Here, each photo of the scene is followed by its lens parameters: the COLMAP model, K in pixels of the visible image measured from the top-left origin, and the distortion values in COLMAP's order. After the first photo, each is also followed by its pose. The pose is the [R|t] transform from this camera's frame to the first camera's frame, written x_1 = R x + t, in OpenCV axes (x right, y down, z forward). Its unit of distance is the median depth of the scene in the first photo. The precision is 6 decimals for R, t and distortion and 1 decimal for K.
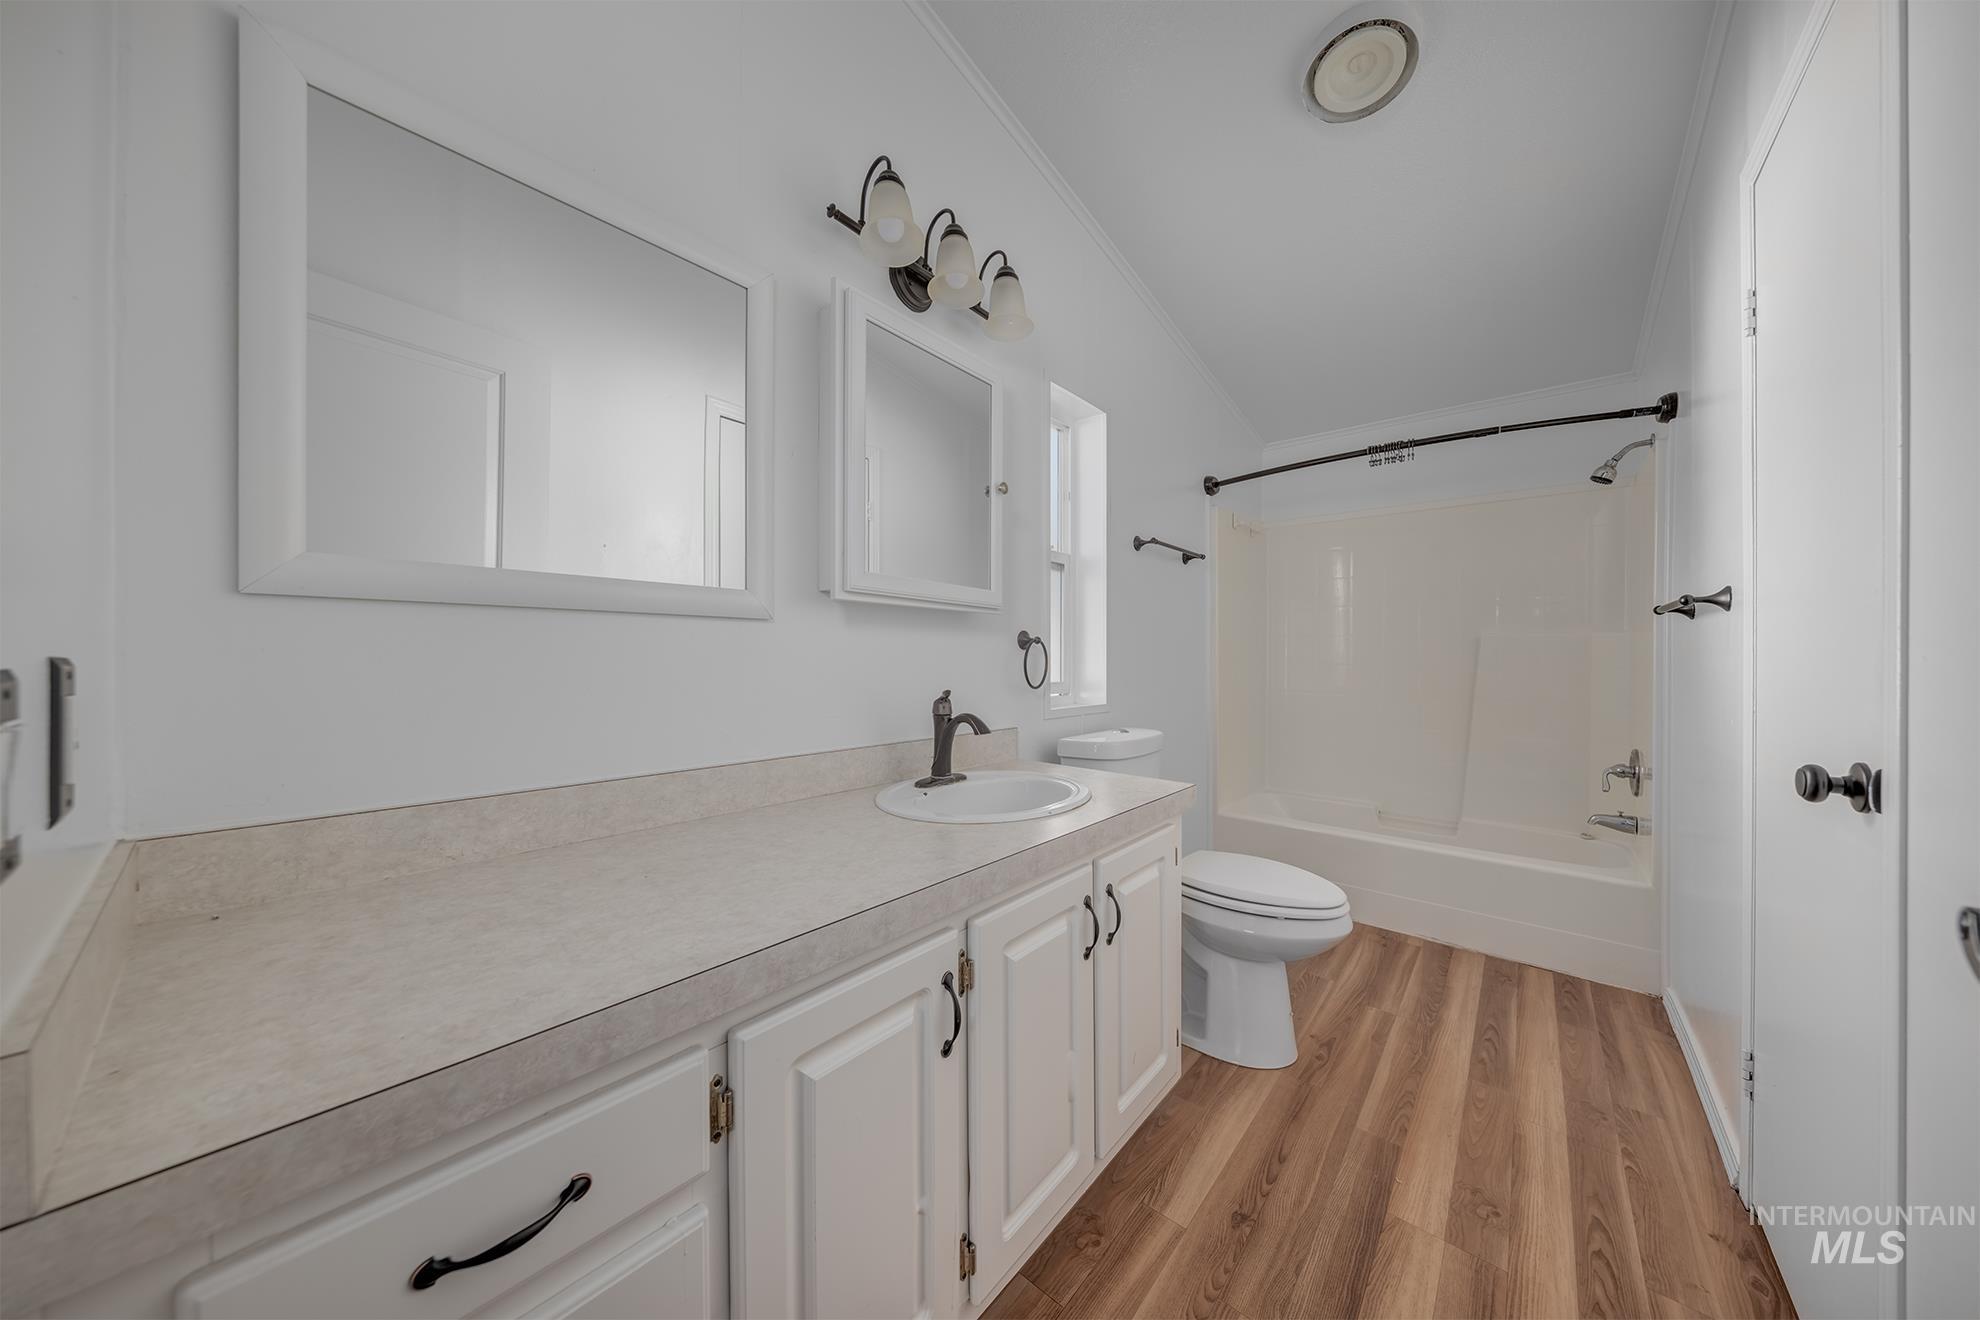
lens RADIAL K [[632.7, 0, 986.6], [0, 632.7, 658.9], [0, 0, 1]] dist [-0.011075, -0.000098]
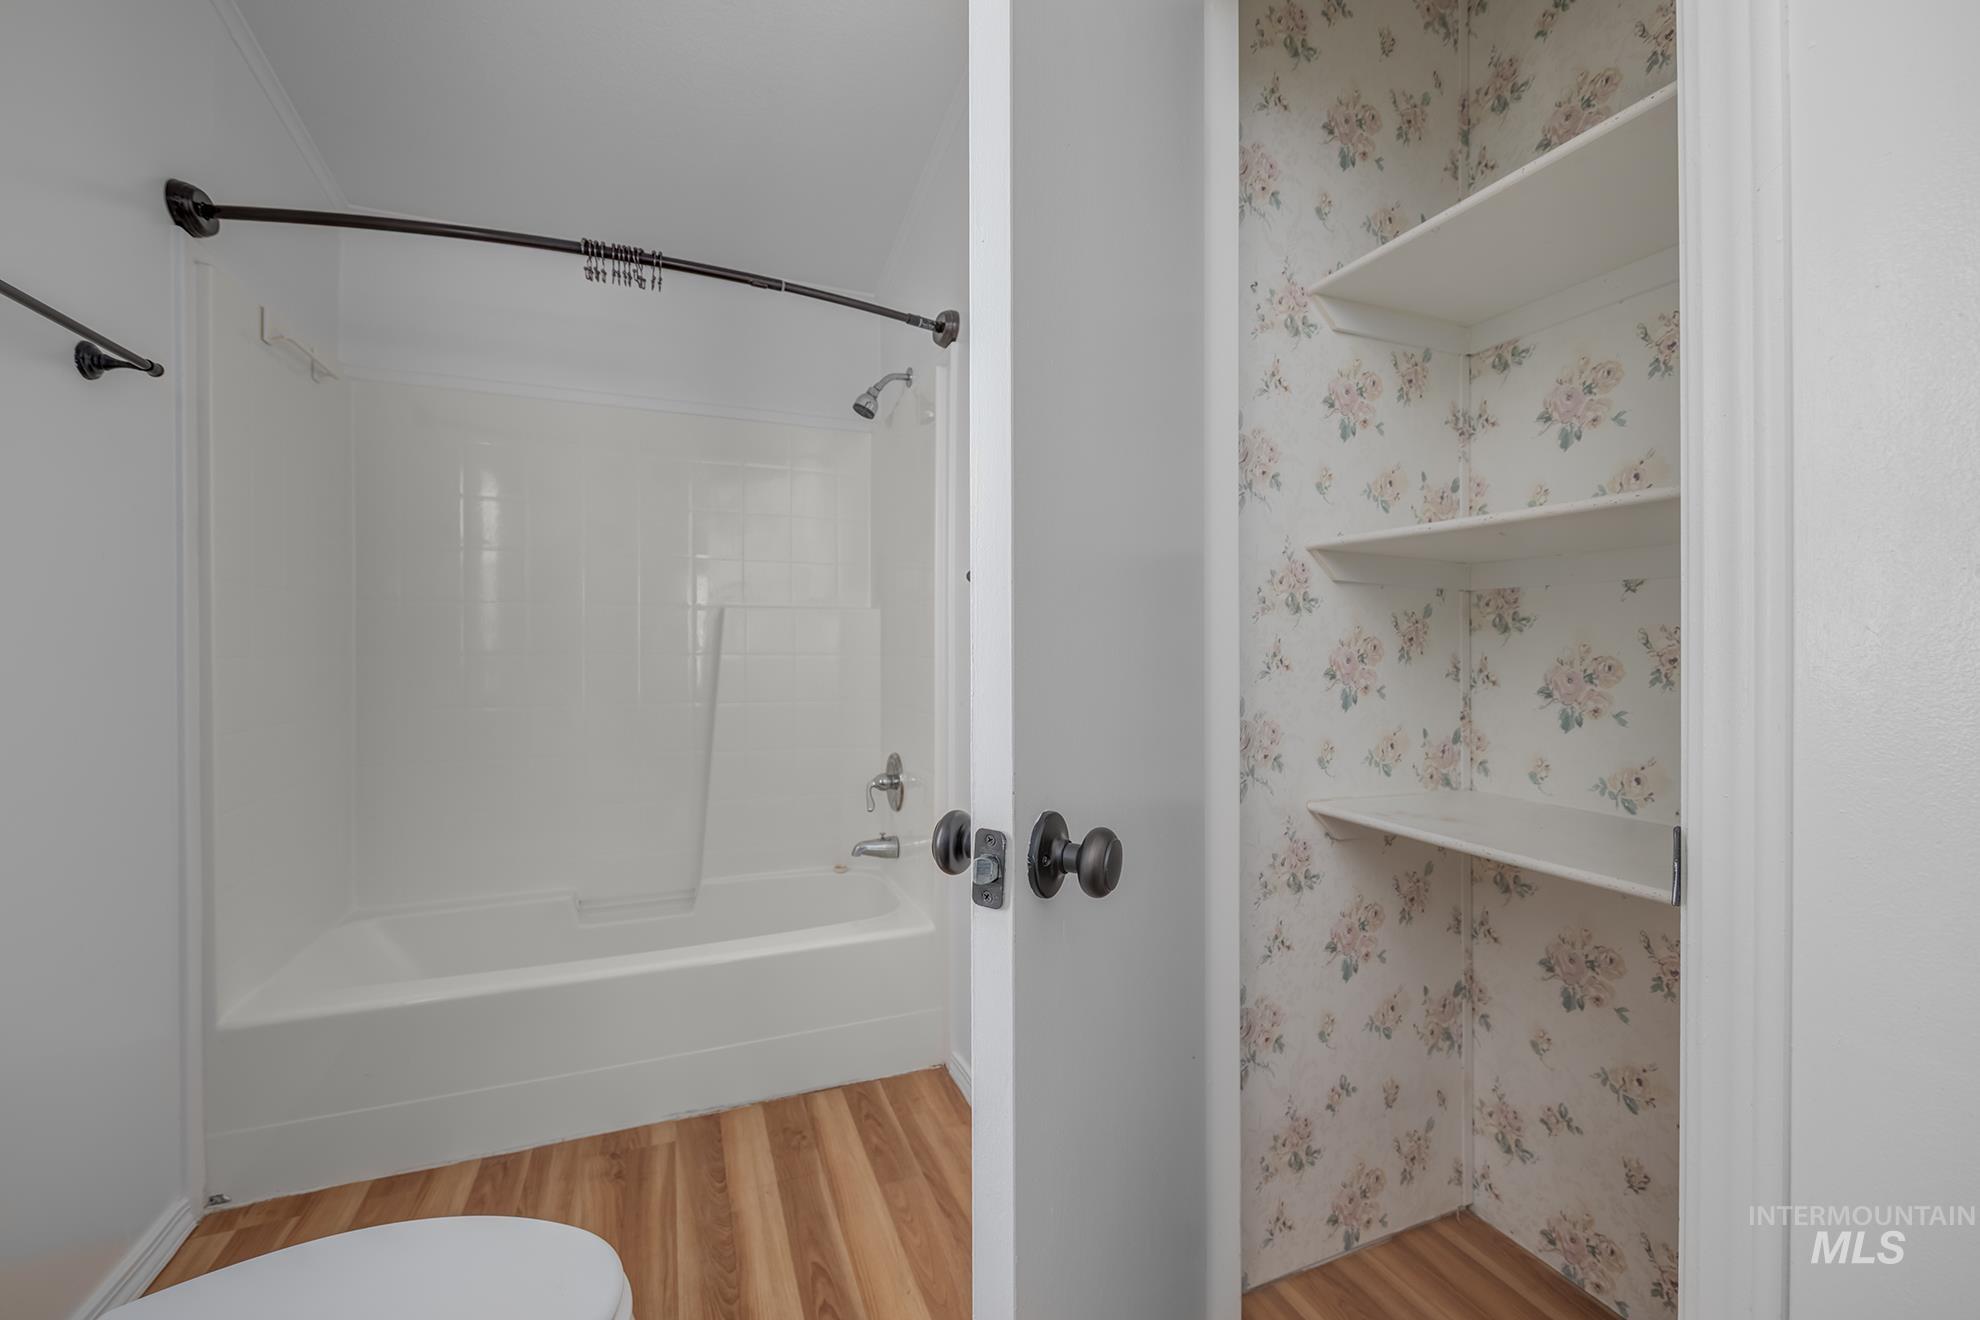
lens RADIAL K [[846.5, 0, 1033.6], [0, 846.5, 644.7], [0, 0, 1]] dist [0.004409, -0.000199]
pose [[0.454583, -0.000695, 0.890704, 0.148255], [0.002570, 0.999997, -0.000532, 0.005463], [-0.890701, 0.002531, 0.454583, 0.350654]]
